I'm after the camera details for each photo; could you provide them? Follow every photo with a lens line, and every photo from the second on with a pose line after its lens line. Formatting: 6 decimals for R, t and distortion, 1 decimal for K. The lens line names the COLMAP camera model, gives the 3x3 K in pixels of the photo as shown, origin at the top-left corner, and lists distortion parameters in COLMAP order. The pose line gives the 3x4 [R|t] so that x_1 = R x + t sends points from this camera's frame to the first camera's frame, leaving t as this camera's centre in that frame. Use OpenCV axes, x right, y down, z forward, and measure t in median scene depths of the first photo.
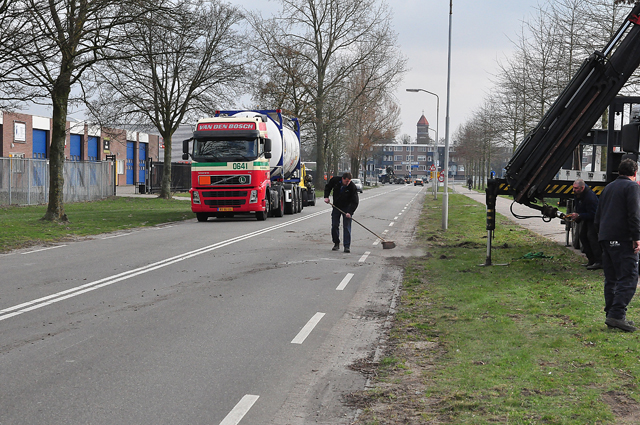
lens RADIAL K [[1320.8, 0, 322.5], [0, 1320.8, 217.0], [0, 0, 1]] dist [0.212797, 0.000000]
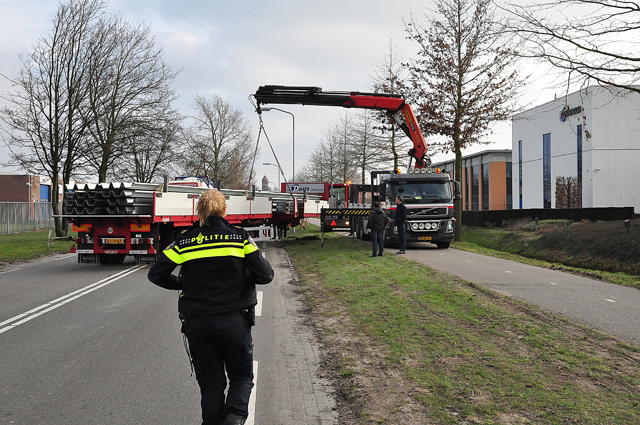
lens RADIAL K [[700.3, 0, 337.0], [0, 700.3, 203.8], [0, 0, 1]] dist [0.008574, 0.000000]
pose [[0.983796, -0.020130, 0.178158, -0.020170], [0.026524, 0.999084, -0.033581, 0.001410], [-0.177319, 0.037762, 0.983429, -0.056367]]
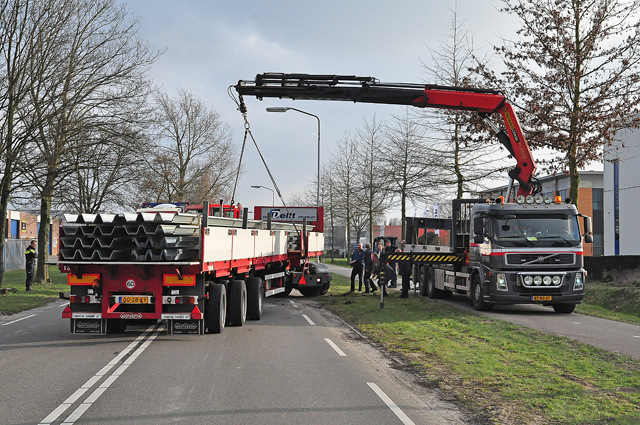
lens RADIAL K [[964.1, 0, 338.2], [0, 964.1, 207.3], [0, 0, 1]] dist [0.138257, 0.000000]
pose [[0.983236, -0.001012, 0.182336, -0.044989], [0.014028, 0.997441, -0.070108, -0.000690], [-0.181798, 0.071490, 0.980734, -0.035021]]
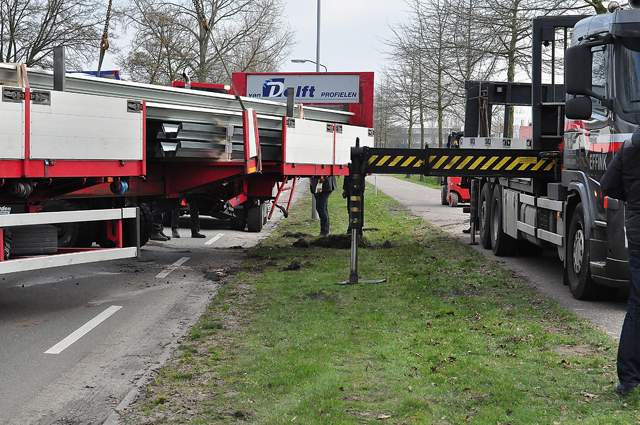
lens RADIAL K [[1320.8, 0, 317.9], [0, 1320.8, 210.4], [0, 0, 1]] dist [0.212797, 0.000000]
pose [[0.997441, -0.009370, 0.070882, 0.021732], [0.008792, 0.999925, 0.008474, -0.001236], [-0.070957, -0.007829, 0.997449, 0.126512]]
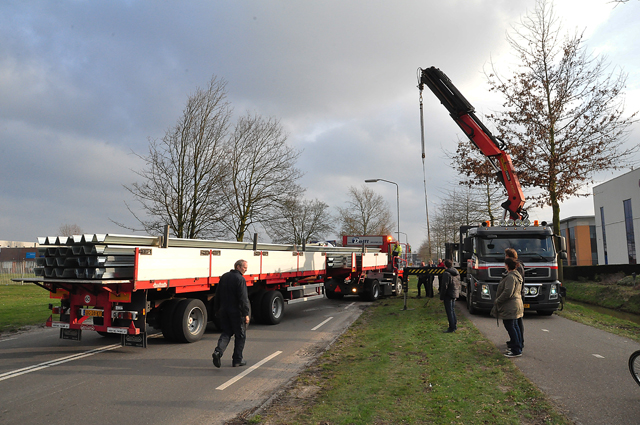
lens RADIAL K [[460.7, 0, 327.5], [0, 460.7, 199.5], [0, 0, 1]] dist [-0.079441, 0.019345]
pose [[0.994730, -0.036733, -0.095721, 0.027514], [0.019583, 0.984498, -0.174301, -0.003496], [0.100640, 0.171508, 0.980029, 0.090924]]
